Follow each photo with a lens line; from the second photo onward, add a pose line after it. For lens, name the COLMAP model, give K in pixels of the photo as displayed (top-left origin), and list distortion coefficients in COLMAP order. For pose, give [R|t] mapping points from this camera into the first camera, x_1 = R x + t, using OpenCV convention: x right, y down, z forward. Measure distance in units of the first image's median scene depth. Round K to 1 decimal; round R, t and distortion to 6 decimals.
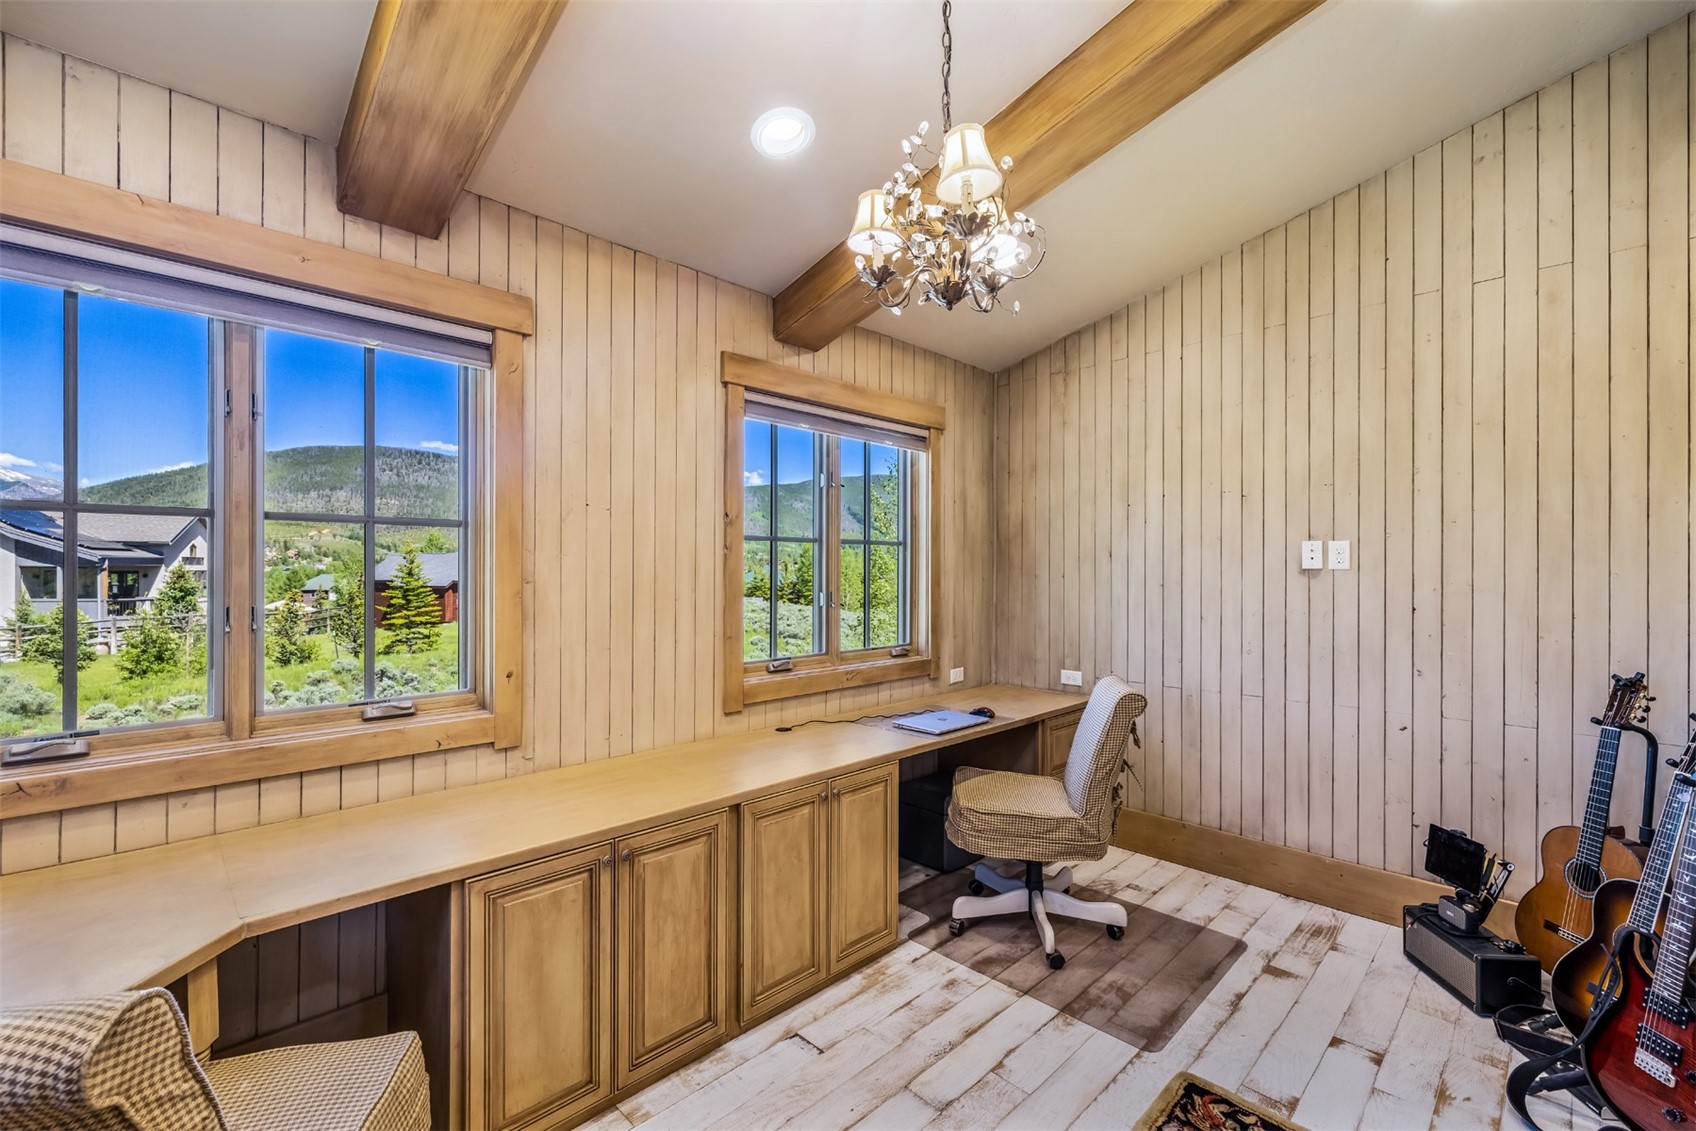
lens RADIAL K [[720.3, 0, 848.0], [0, 720.3, 565.5], [0, 0, 1]] dist [-0.000072, -0.000211]
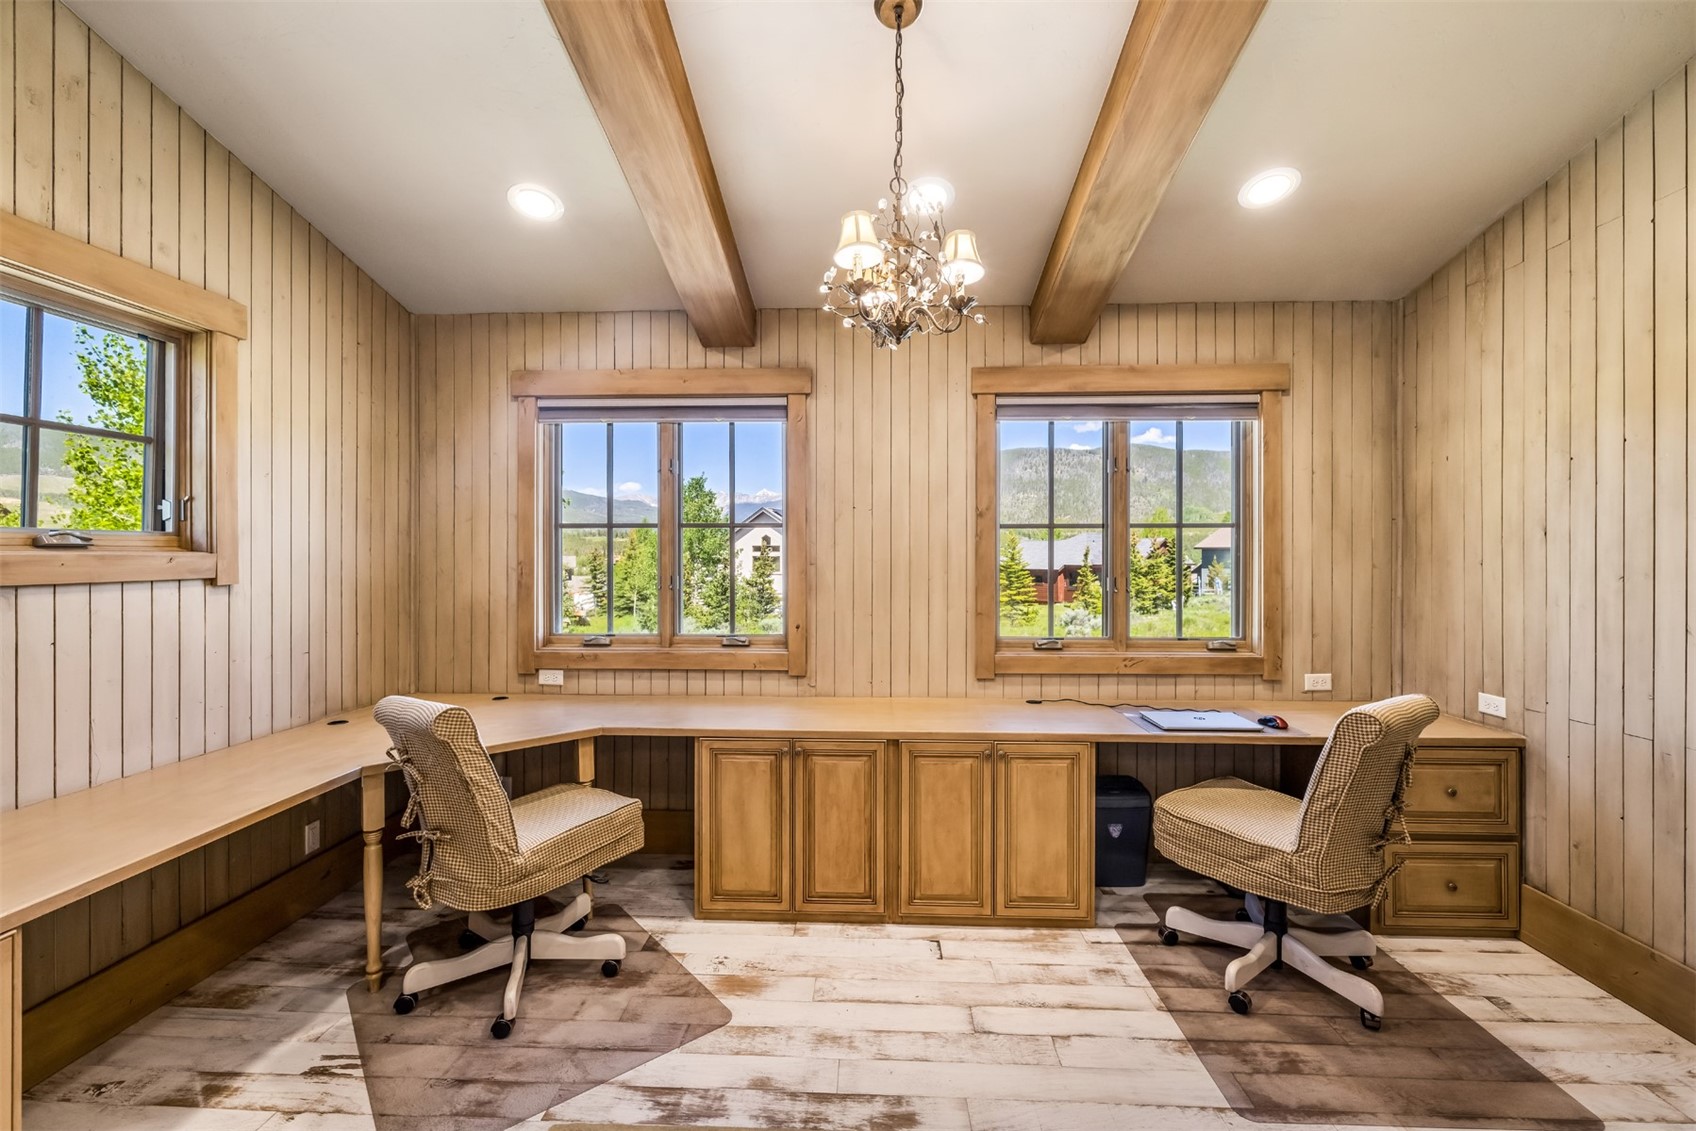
lens RADIAL K [[718.7, 0, 838.3], [0, 718.7, 551.4], [0, 0, 1]] dist [-0.000298, 0.000346]
pose [[0.678080, -0.005603, -0.734967, 0.553423], [0.006298, 0.999979, -0.001813, 0.000585], [0.734961, -0.003400, 0.678100, 0.051576]]
